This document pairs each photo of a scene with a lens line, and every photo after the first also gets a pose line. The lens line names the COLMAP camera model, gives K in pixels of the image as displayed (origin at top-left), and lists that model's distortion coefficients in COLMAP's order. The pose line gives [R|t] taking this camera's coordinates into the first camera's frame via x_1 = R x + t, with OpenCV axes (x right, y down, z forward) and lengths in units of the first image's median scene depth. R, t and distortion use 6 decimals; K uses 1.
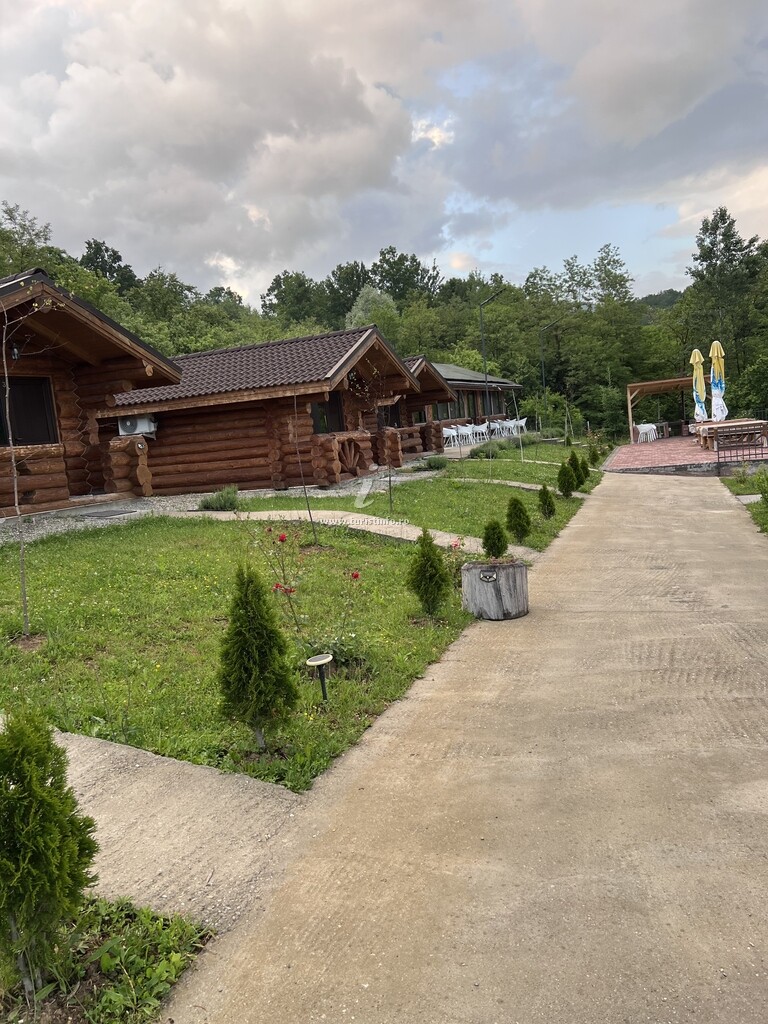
lens RADIAL K [[775.7, 0, 380.6], [0, 775.7, 539.1], [0, 0, 1]] dist [0.001882, -0.006846]
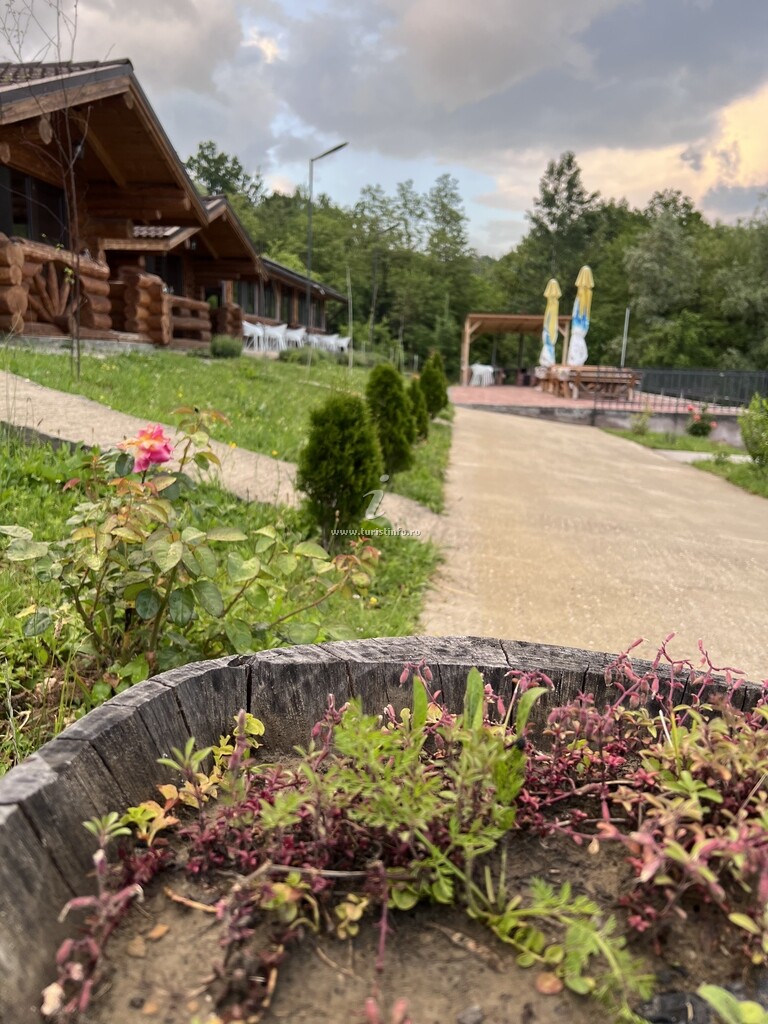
lens RADIAL K [[775.7, 0, 380.6], [0, 775.7, 539.1], [0, 0, 1]] dist [0.001882, -0.006846]
pose [[0.961555, 0.084447, 0.261304, 0.025725], [-0.104581, 0.992448, 0.064108, 0.002407], [-0.253917, -0.088971, 0.963125, 0.208175]]
